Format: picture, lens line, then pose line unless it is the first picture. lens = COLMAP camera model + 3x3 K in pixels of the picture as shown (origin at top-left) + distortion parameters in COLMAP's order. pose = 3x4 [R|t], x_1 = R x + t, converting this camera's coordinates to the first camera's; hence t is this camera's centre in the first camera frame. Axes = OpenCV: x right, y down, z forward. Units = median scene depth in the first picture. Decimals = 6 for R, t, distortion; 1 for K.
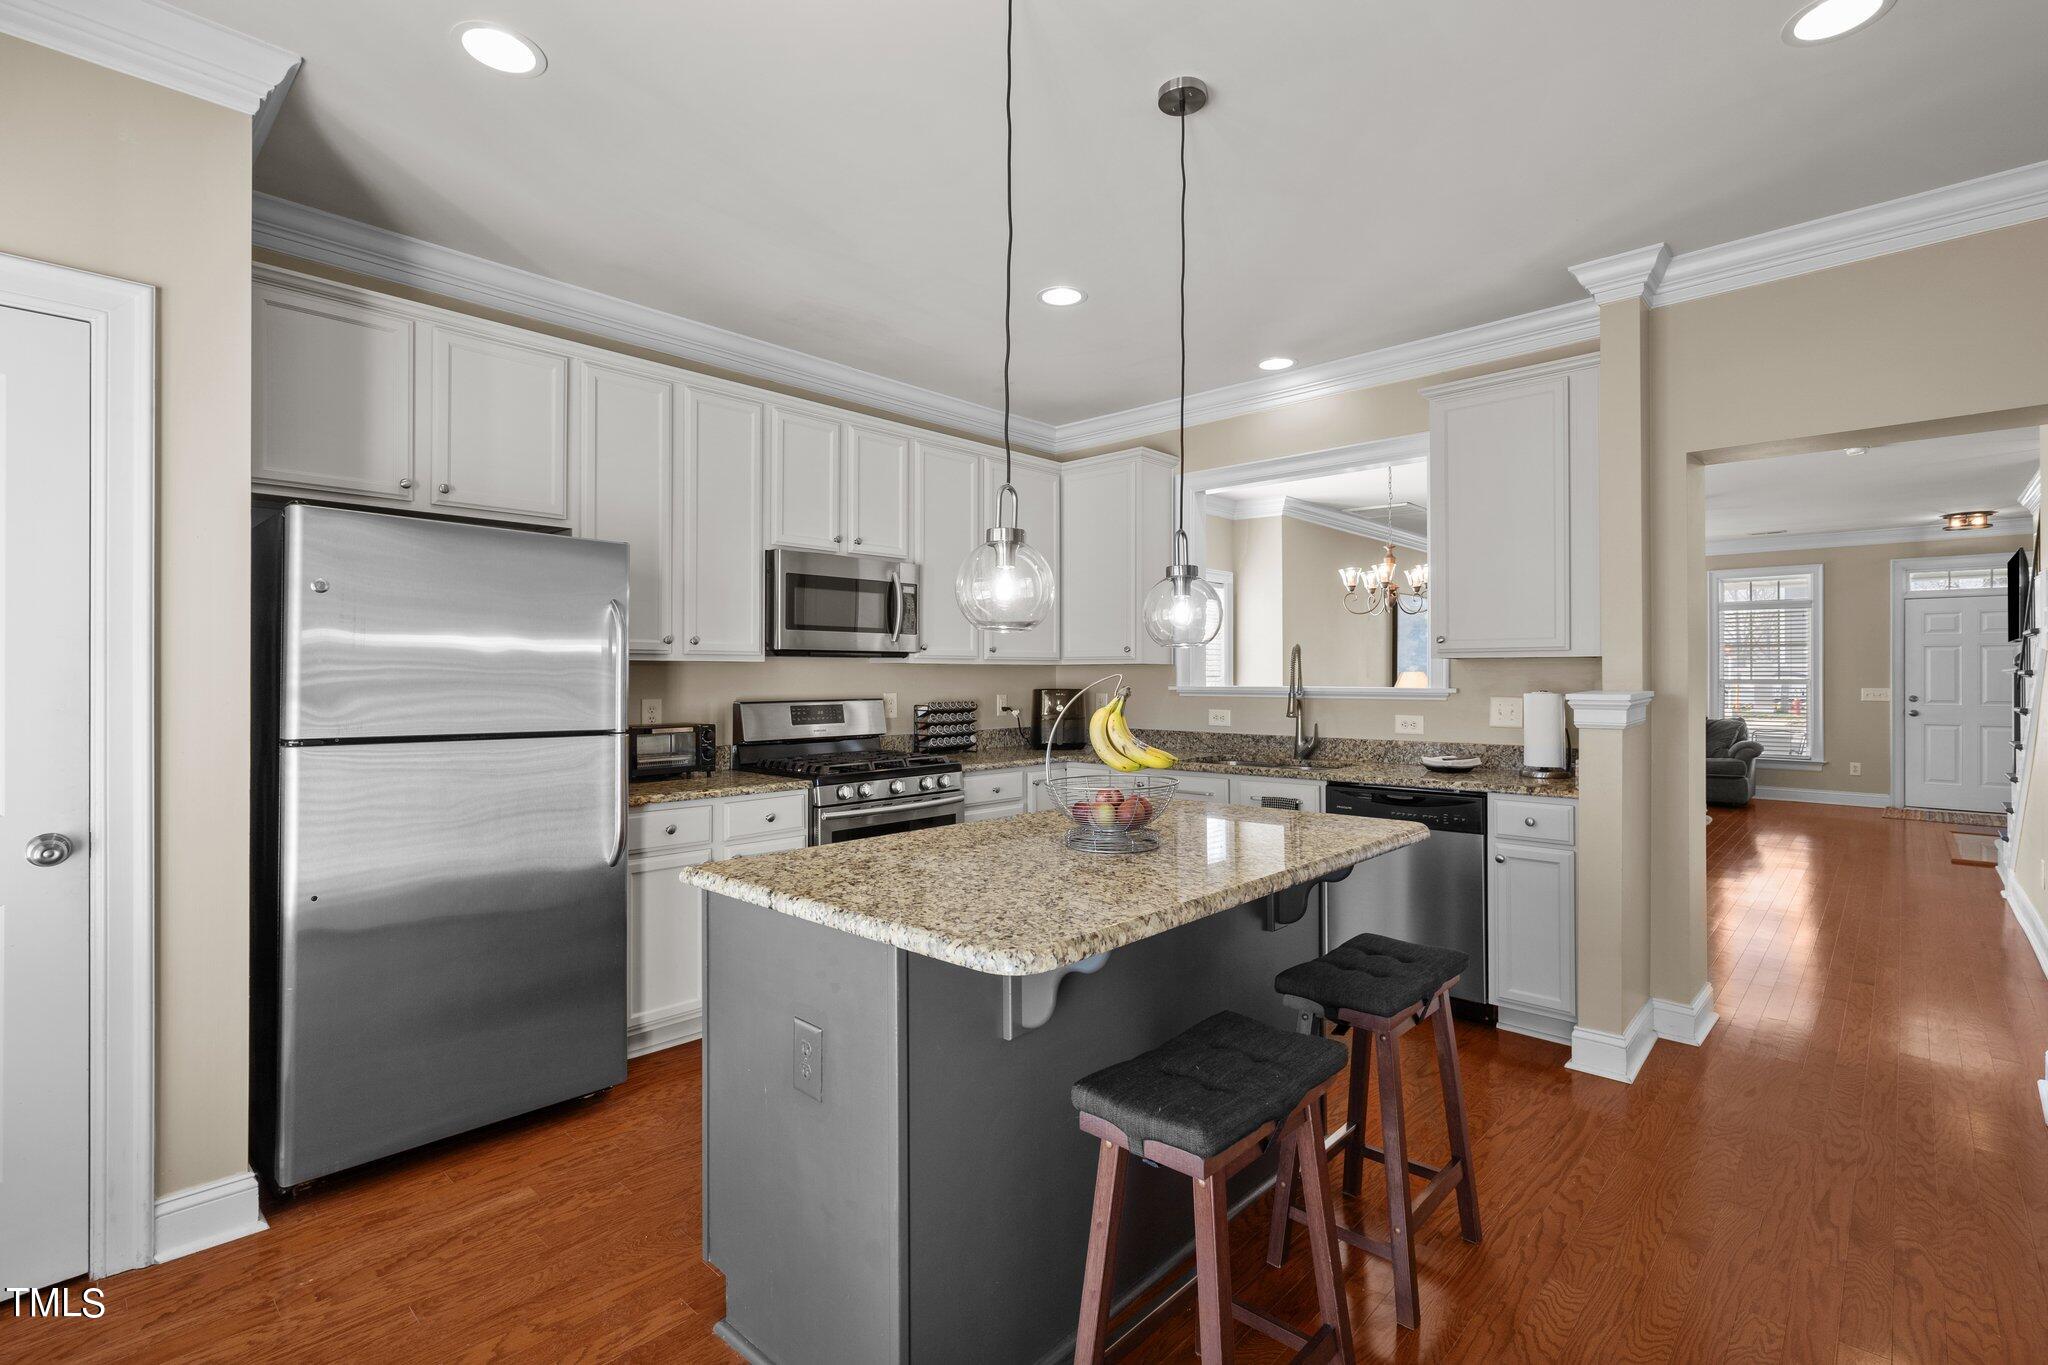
lens RADIAL K [[940.4, 0, 1032.3], [0, 940.4, 669.8], [0, 0, 1]] dist [-0.000340, 0.000614]
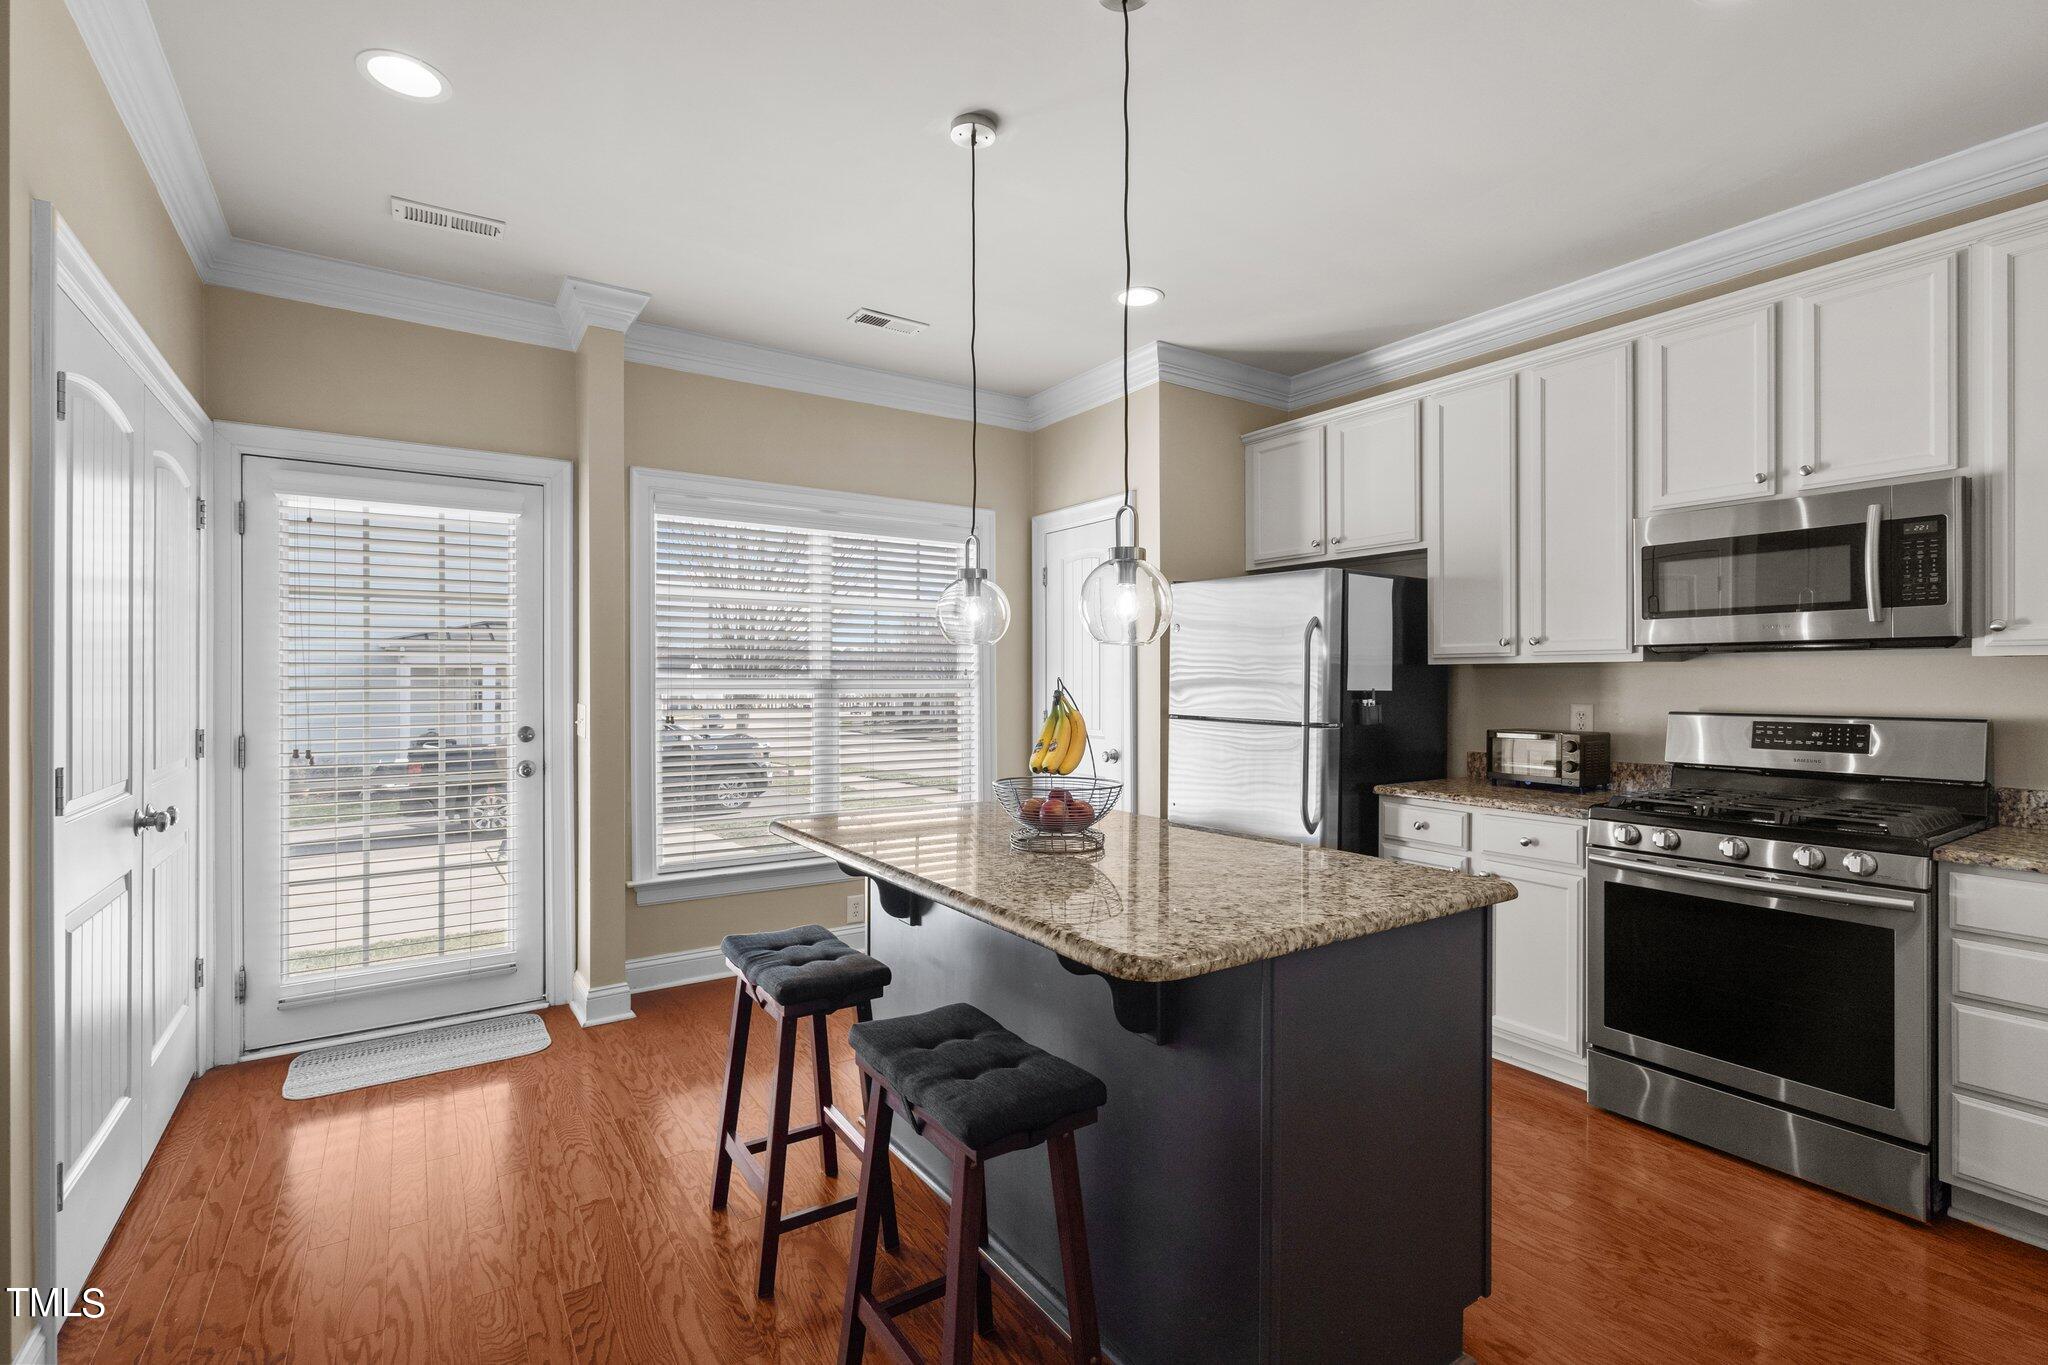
lens RADIAL K [[931.3, 0, 1029.3], [0, 931.3, 688.0], [0, 0, 1]] dist [-0.002084, 0.000184]
pose [[-0.231479, 0.009377, -0.972795, 0.486749], [0.006138, 0.999948, 0.008178, 0.003399], [0.972820, -0.004078, -0.231525, 0.546547]]
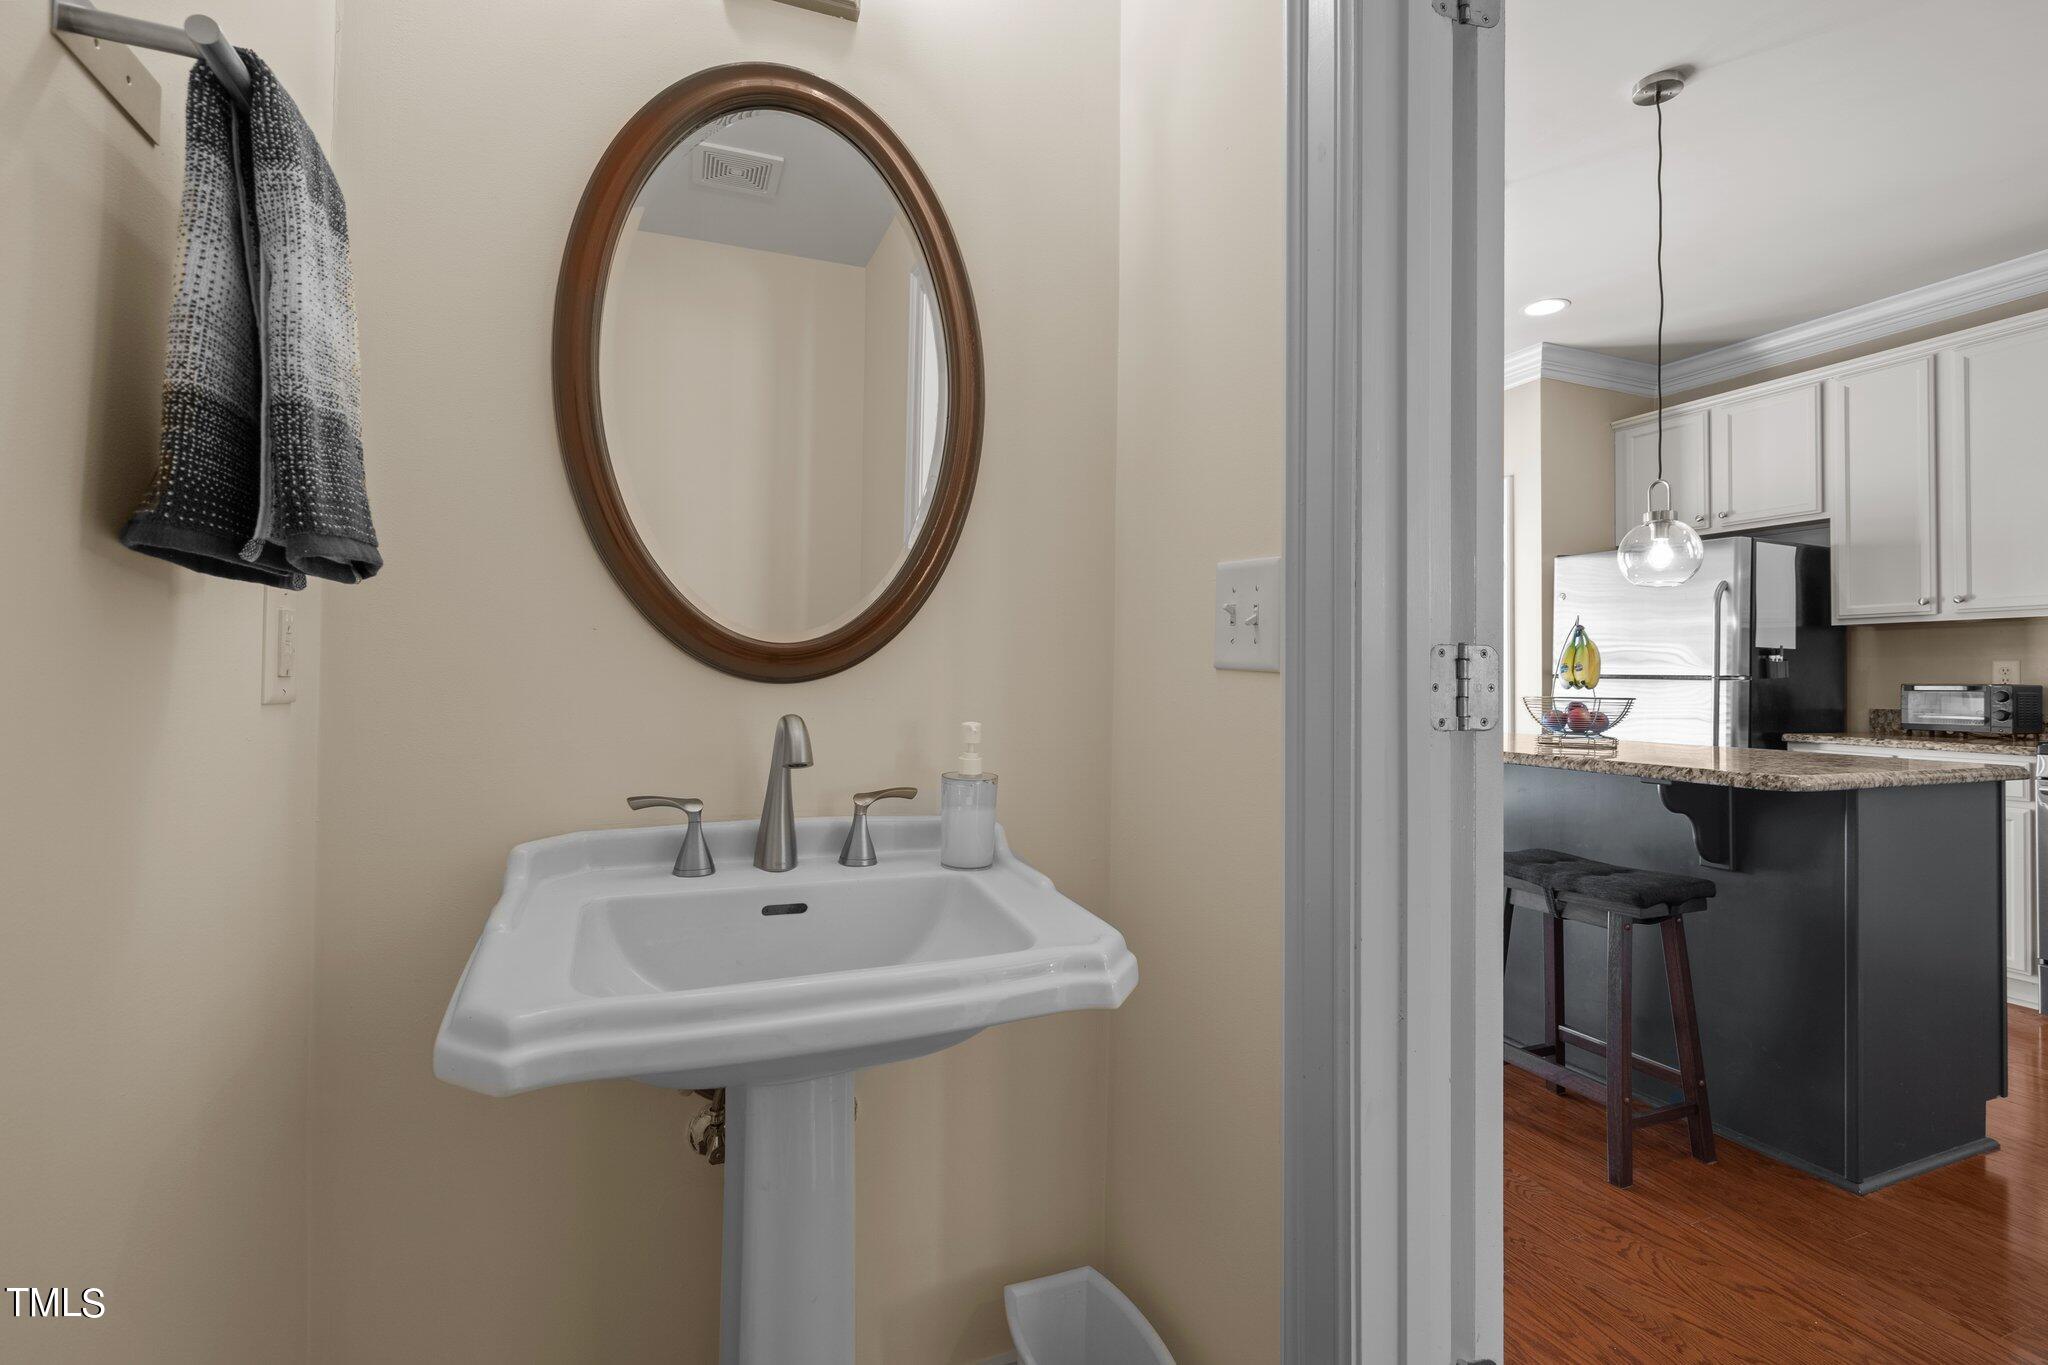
lens RADIAL K [[940.4, 0, 1032.3], [0, 940.4, 669.8], [0, 0, 1]] dist [-0.000340, 0.000614]
pose [[-0.416467, -0.014237, -0.909039, 0.720419], [-0.001627, 0.999887, -0.014915, 0.045489], [0.909149, -0.004733, -0.416443, 0.390157]]
